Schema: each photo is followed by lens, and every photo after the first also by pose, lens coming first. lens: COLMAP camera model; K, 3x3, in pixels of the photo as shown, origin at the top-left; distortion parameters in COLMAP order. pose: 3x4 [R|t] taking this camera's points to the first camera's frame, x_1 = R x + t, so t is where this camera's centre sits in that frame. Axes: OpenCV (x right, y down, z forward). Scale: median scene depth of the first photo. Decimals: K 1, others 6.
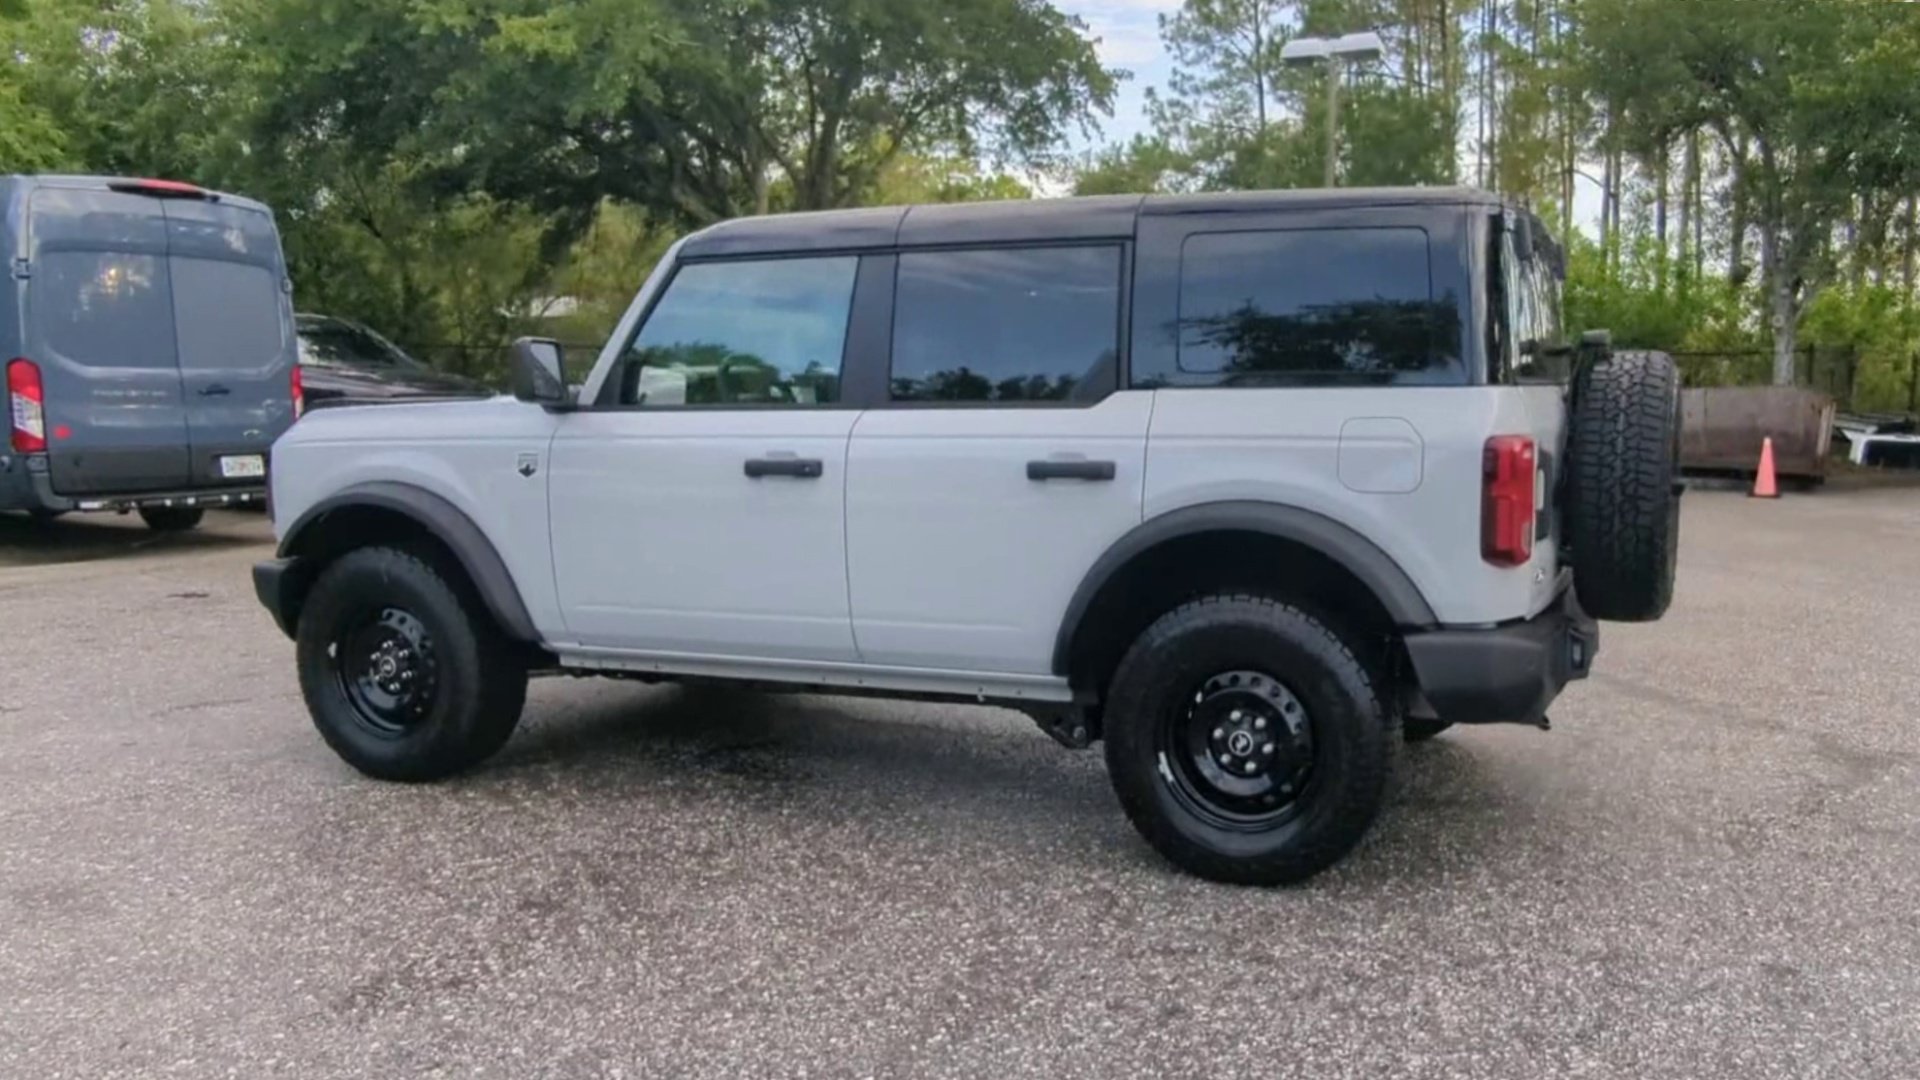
lens RADIAL K [[1557.0, 0, 972.3], [0, 1557.0, 569.1], [0, 0, 1]] dist [-0.002231, 0.002847]
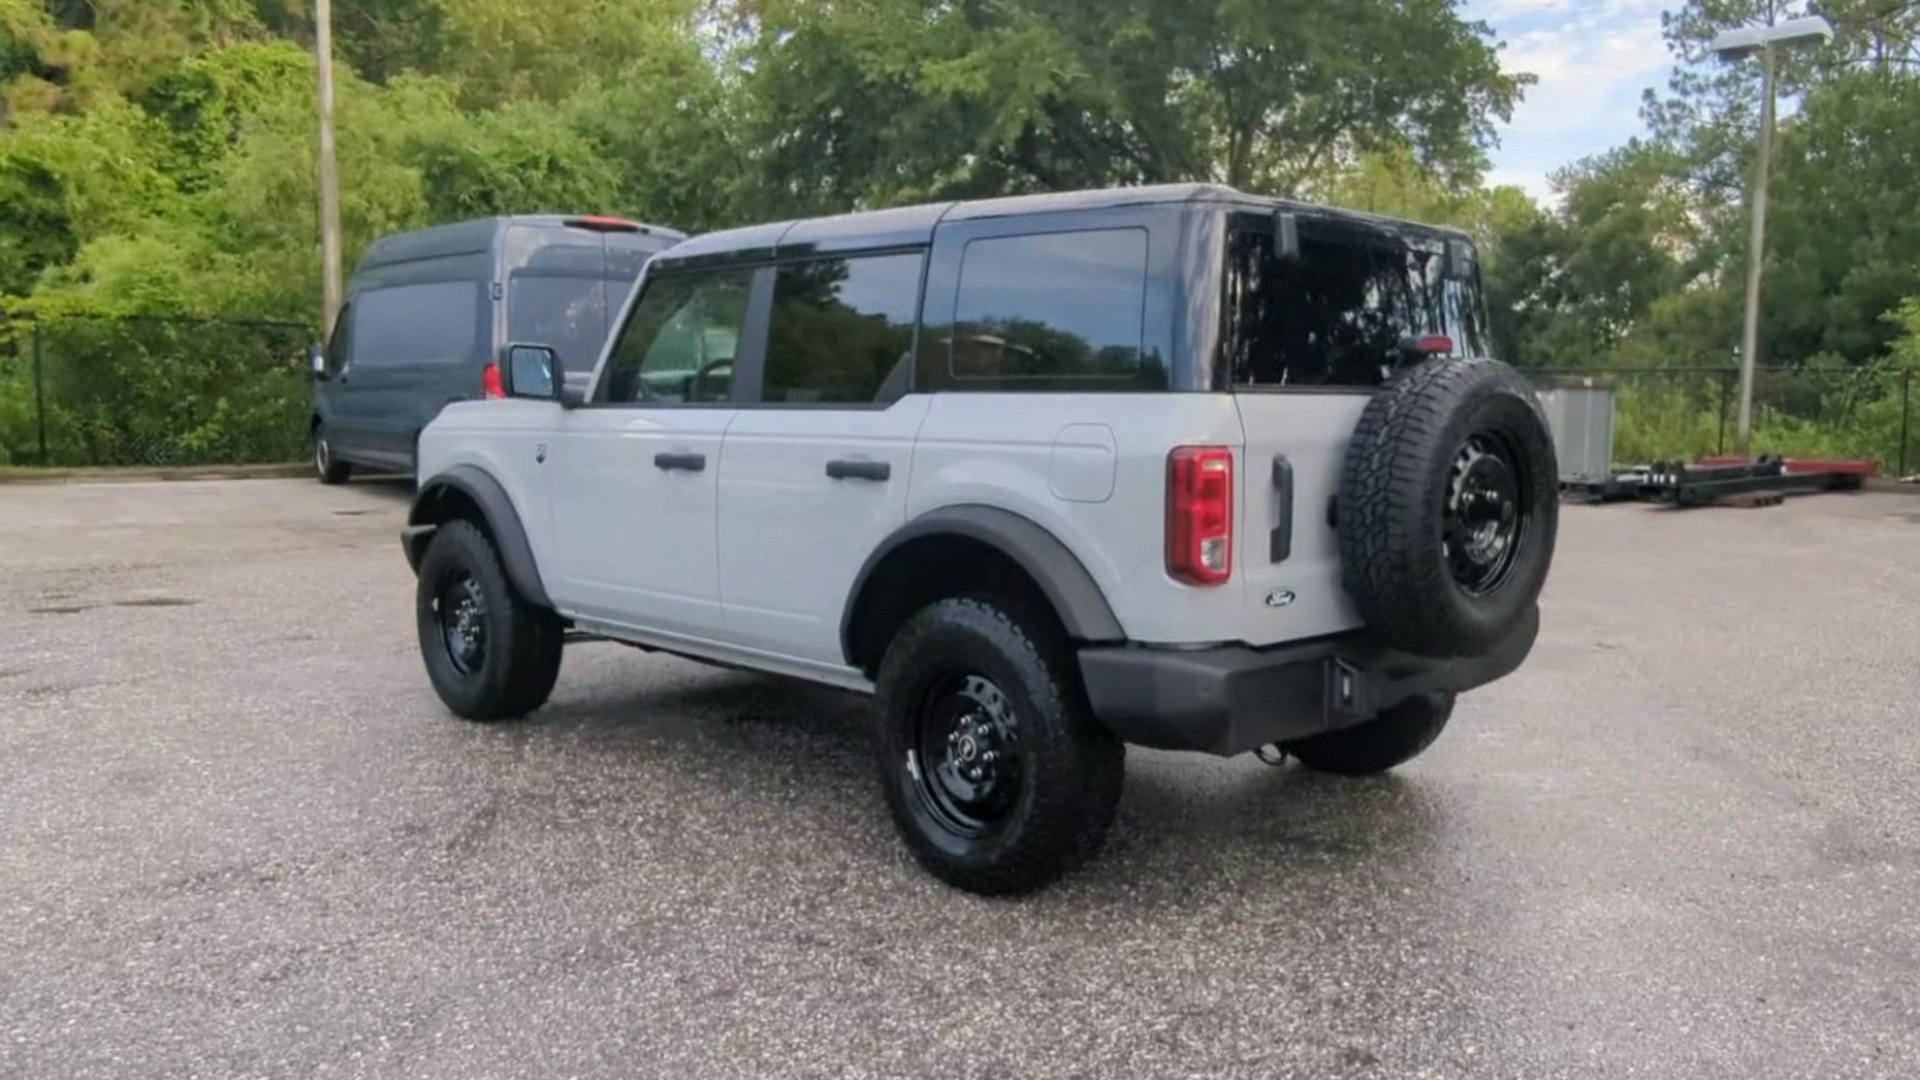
lens RADIAL K [[1471.3, 0, 956.7], [0, 1471.3, 541.2], [0, 0, 1]] dist [0.003290, -0.003367]
pose [[0.933263, 0.048626, -0.355887, 0.114718], [-0.055213, 0.998440, -0.008368, -0.002791], [0.354924, 0.027459, 0.934492, 0.026272]]
